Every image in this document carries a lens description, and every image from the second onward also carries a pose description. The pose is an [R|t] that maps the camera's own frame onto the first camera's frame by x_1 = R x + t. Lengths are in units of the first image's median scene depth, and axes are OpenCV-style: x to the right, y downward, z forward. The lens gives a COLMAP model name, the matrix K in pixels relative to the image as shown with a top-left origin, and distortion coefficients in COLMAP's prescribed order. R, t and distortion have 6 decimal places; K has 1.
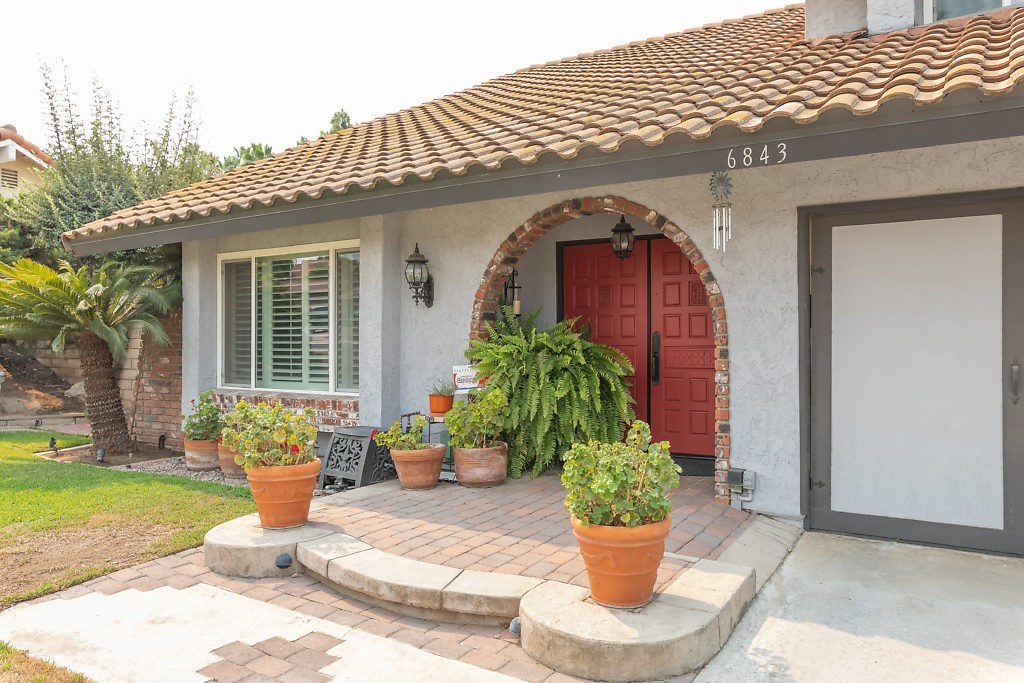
lens RADIAL K [[745.1, 0, 512.0], [0, 745.1, 341.5], [0, 0, 1]] dist [0.000826, -0.000569]
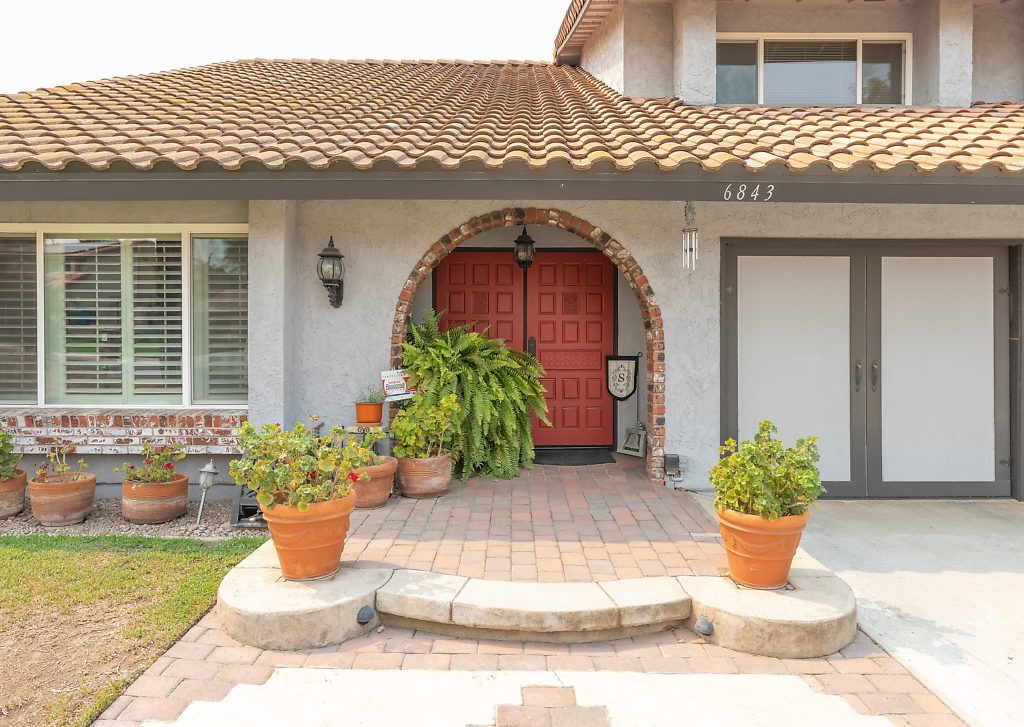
lens RADIAL K [[659.4, 0, 520.7], [0, 659.4, 358.3], [0, 0, 1]] dist [-0.002311, -0.000385]
pose [[0.838370, -0.007699, 0.545047, -0.418765], [-0.004857, 0.999755, 0.021594, -0.002885], [-0.545080, -0.020751, 0.838127, 0.231339]]
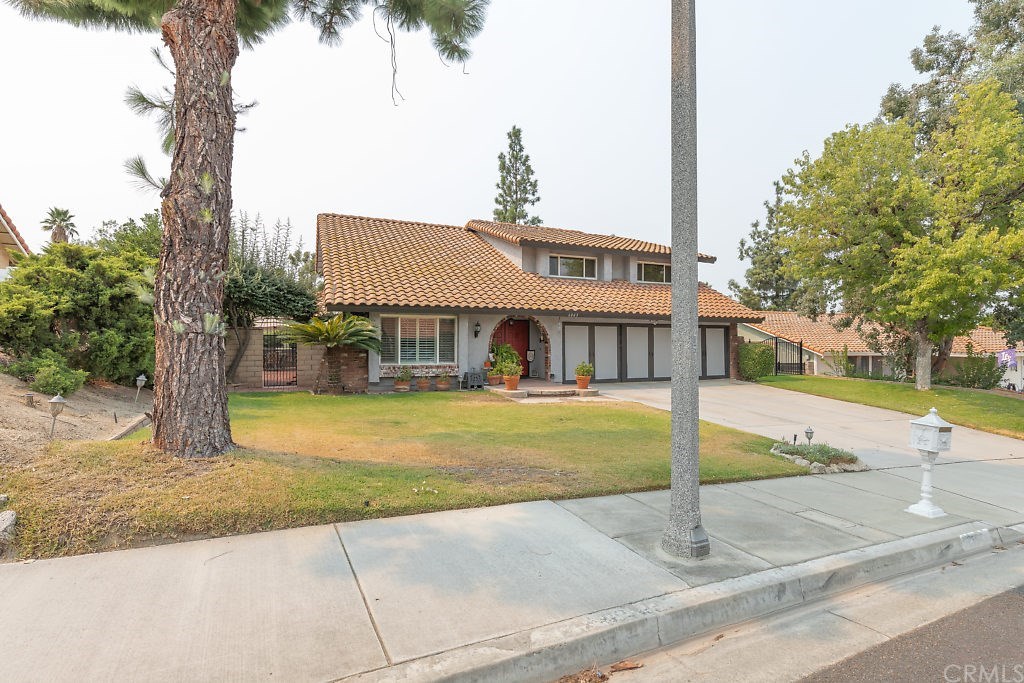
lens RADIAL K [[489.4, 0, 512.0], [0, 489.4, 341.5], [0, 0, 1]] dist [-0.000719, -0.000130]
pose [[0.558318, 0.005078, 0.829612, -2.252155], [-0.007703, 0.999970, -0.000937, -0.032344], [-0.829591, -0.005868, 0.558340, -0.515036]]
